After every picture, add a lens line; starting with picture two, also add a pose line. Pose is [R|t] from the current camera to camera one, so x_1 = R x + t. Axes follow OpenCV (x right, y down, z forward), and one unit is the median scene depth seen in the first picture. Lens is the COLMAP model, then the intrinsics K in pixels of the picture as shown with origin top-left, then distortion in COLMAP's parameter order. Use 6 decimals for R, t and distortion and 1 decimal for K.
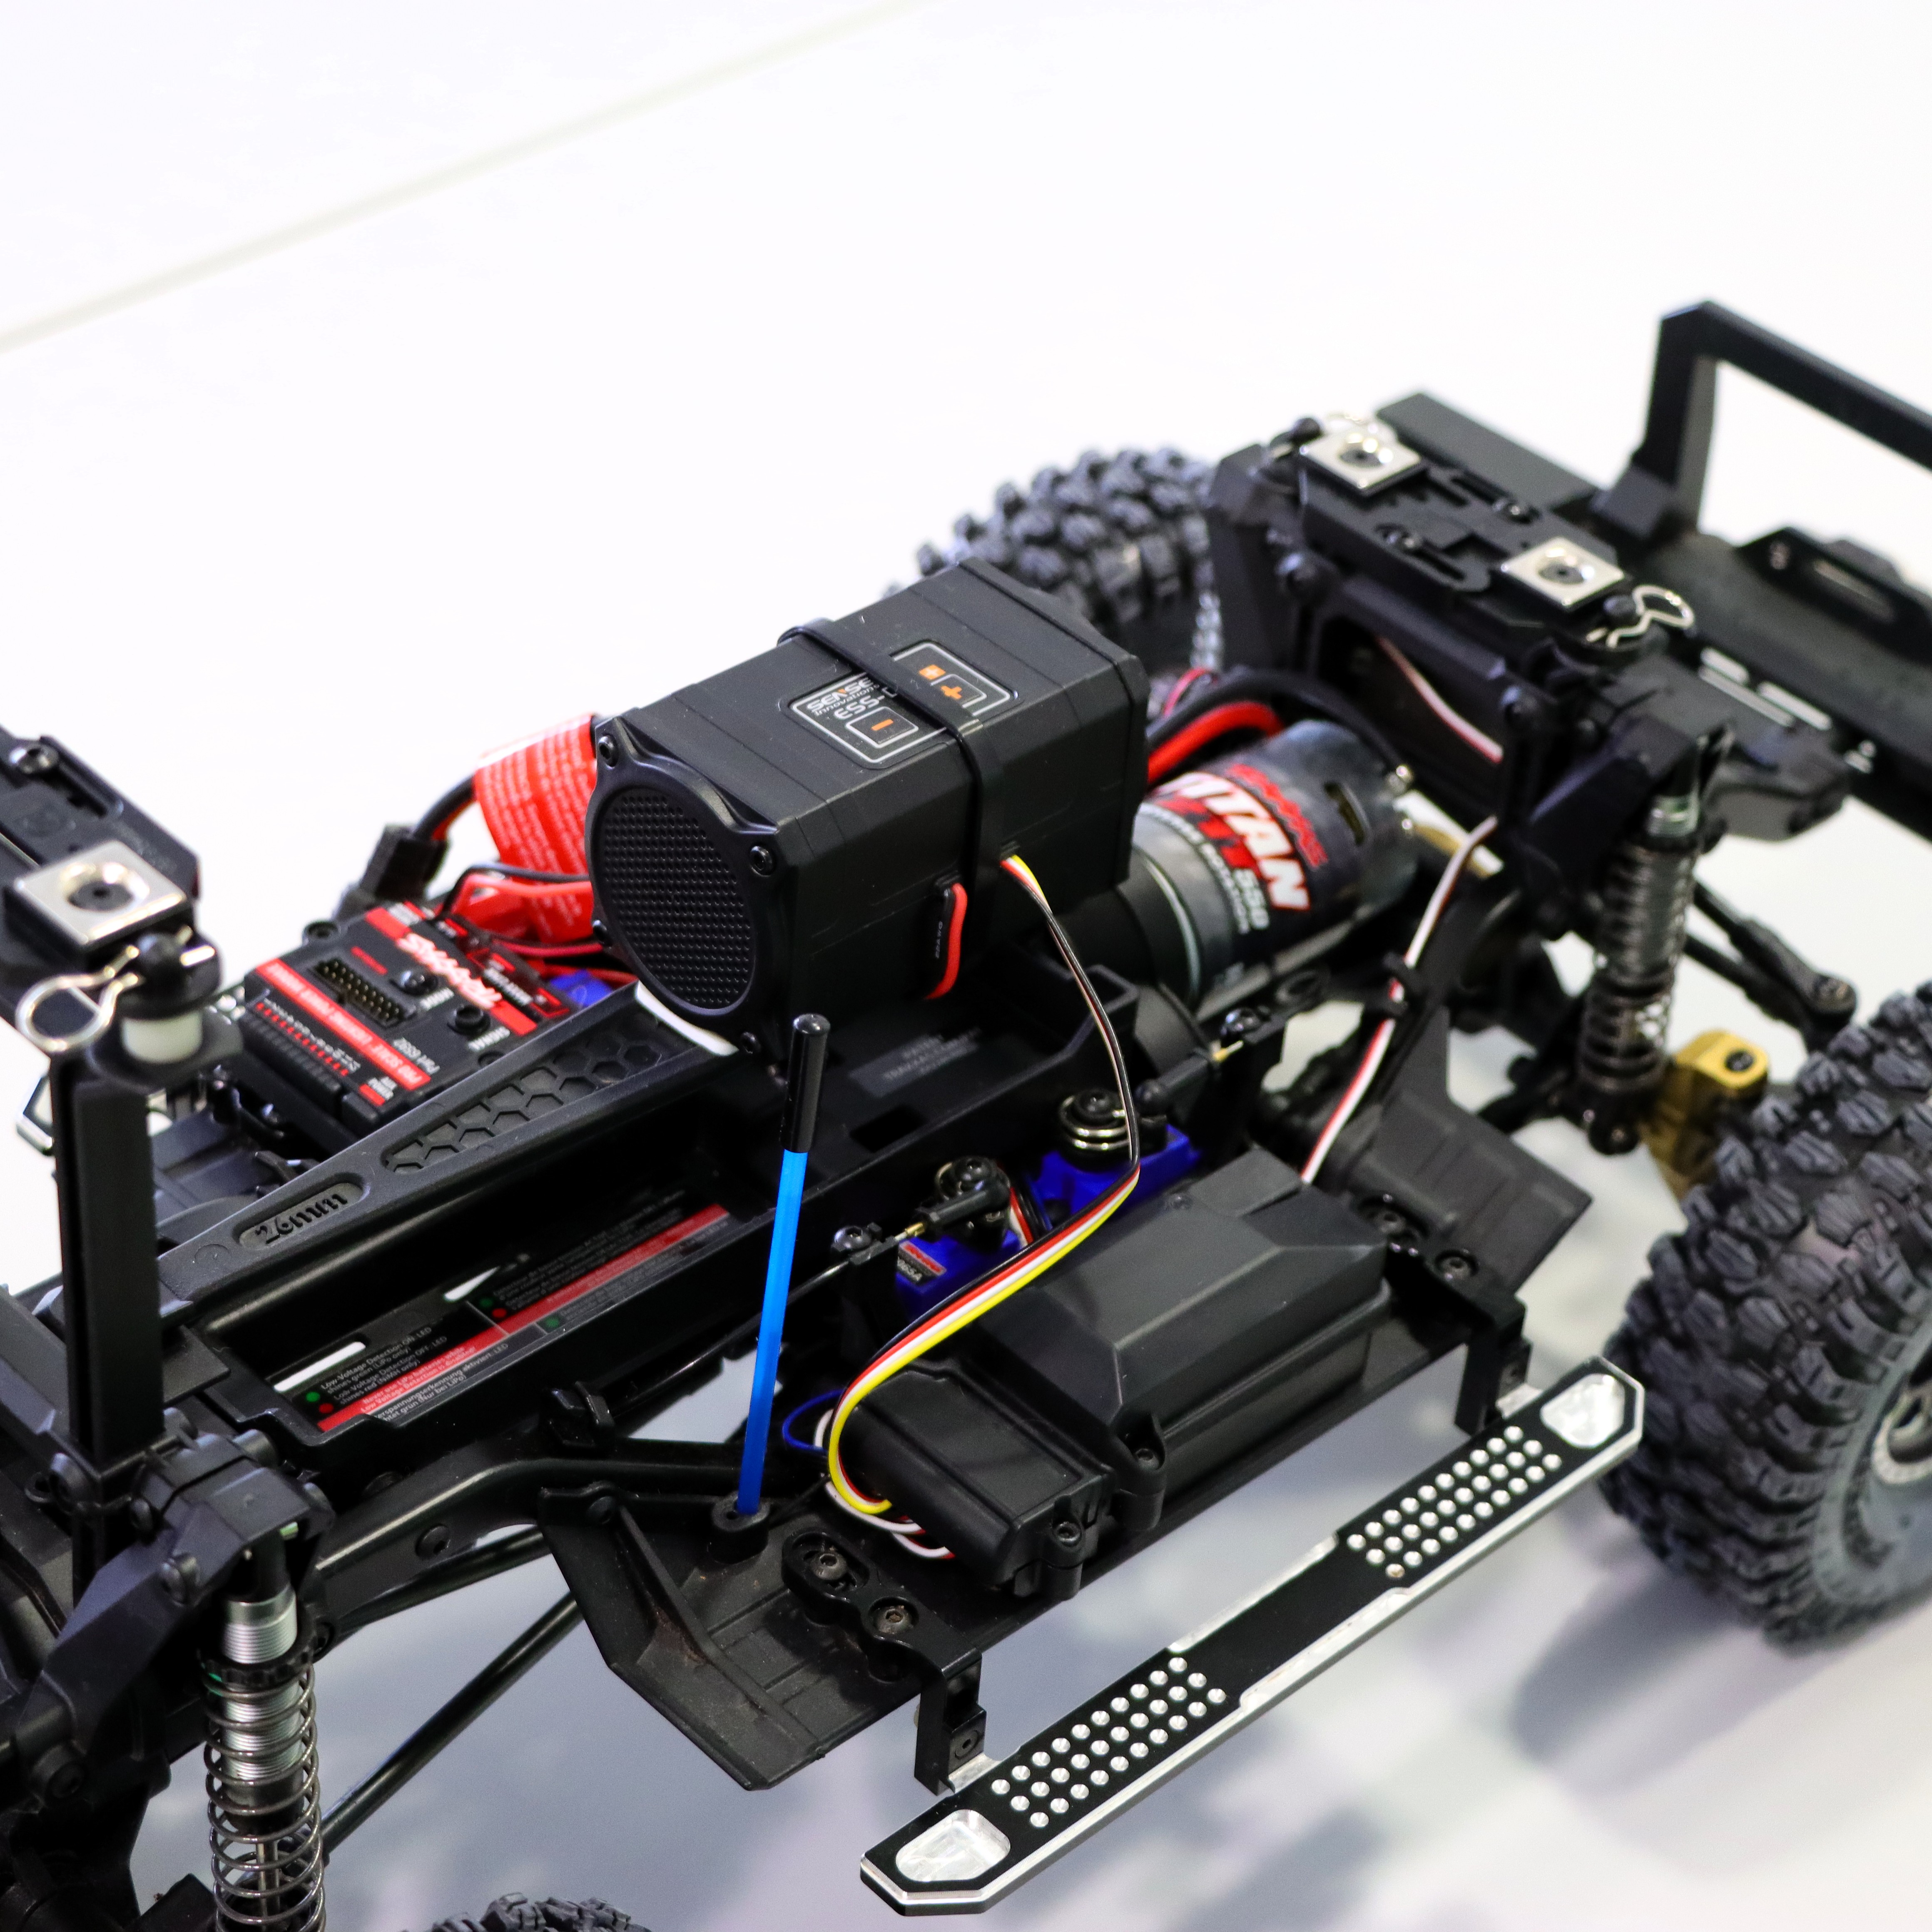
lens RADIAL K [[4760.9, 0, 966.0], [0, 4760.9, 966.0], [0, 0, 1]] dist [0.074009, 0.567190]
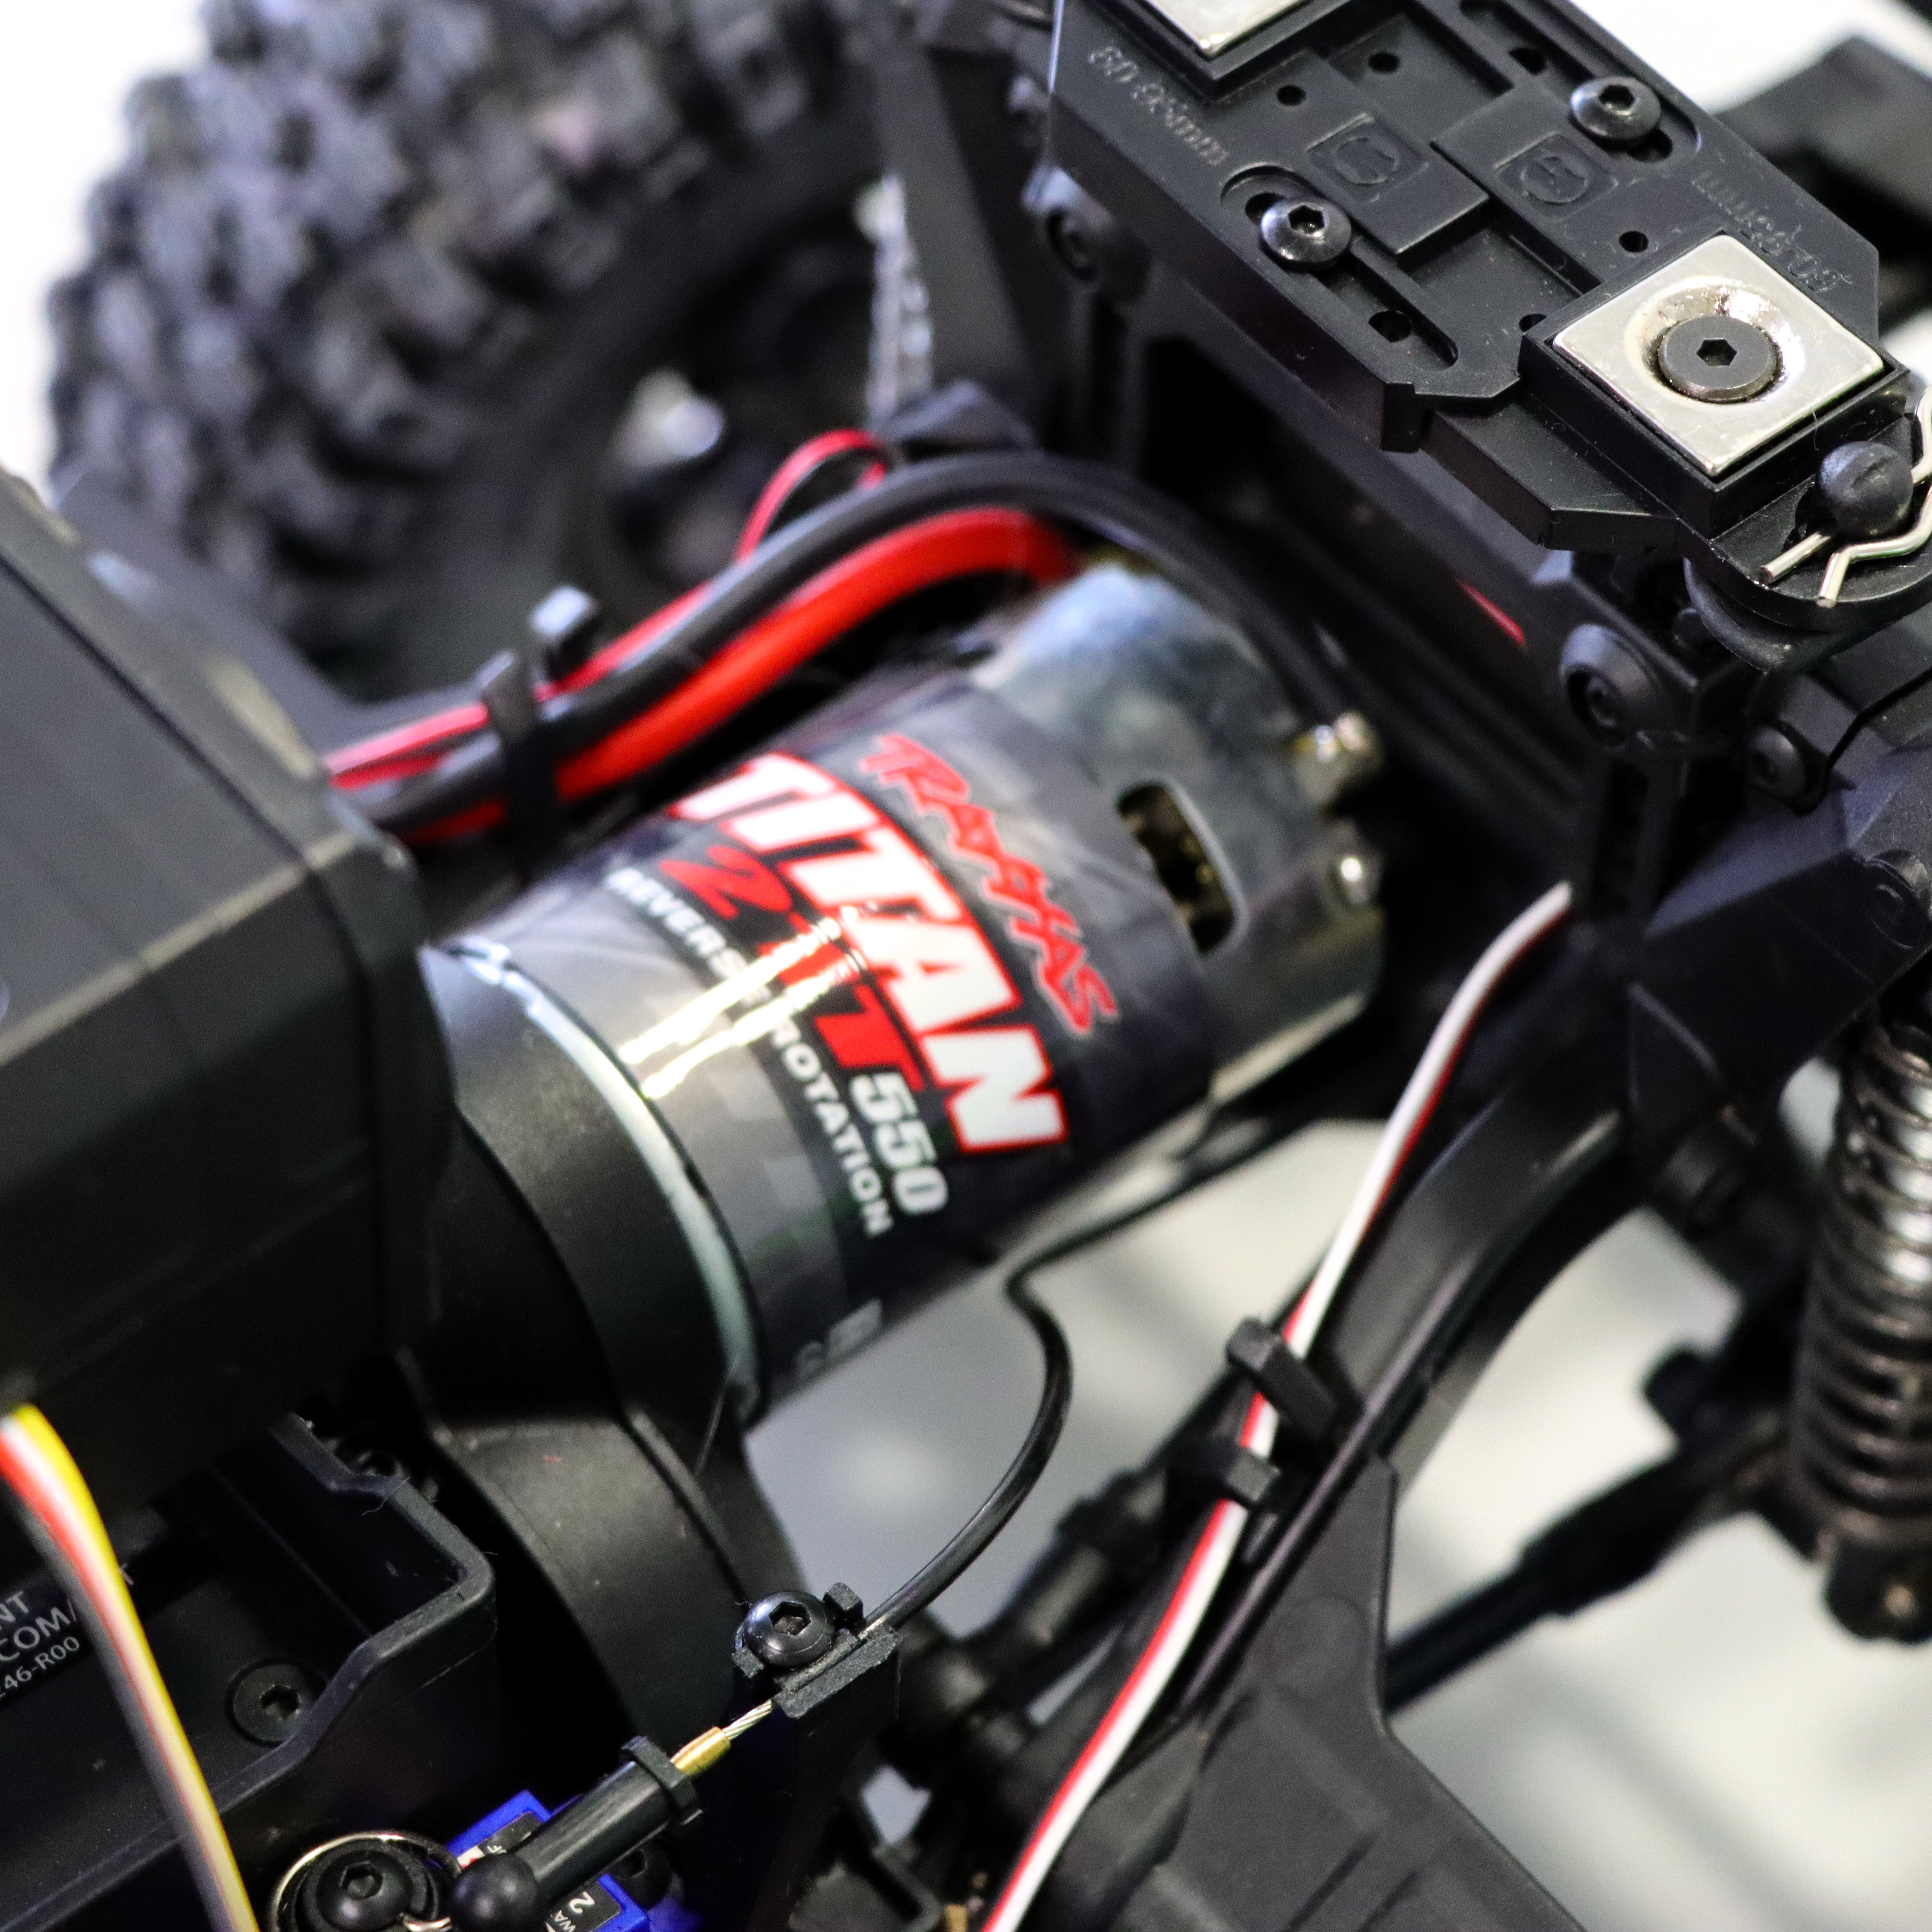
lens RADIAL K [[7492.6, 0, 965.8], [0, 7492.6, 1007.0], [0, 0, 1]] dist [0.169617, -0.235314]
pose [[0.996718, 0.021591, -0.078015, 0.112038], [-0.001539, 0.968654, 0.248408, -0.174226], [0.080933, -0.247473, 0.965509, 0.422538]]
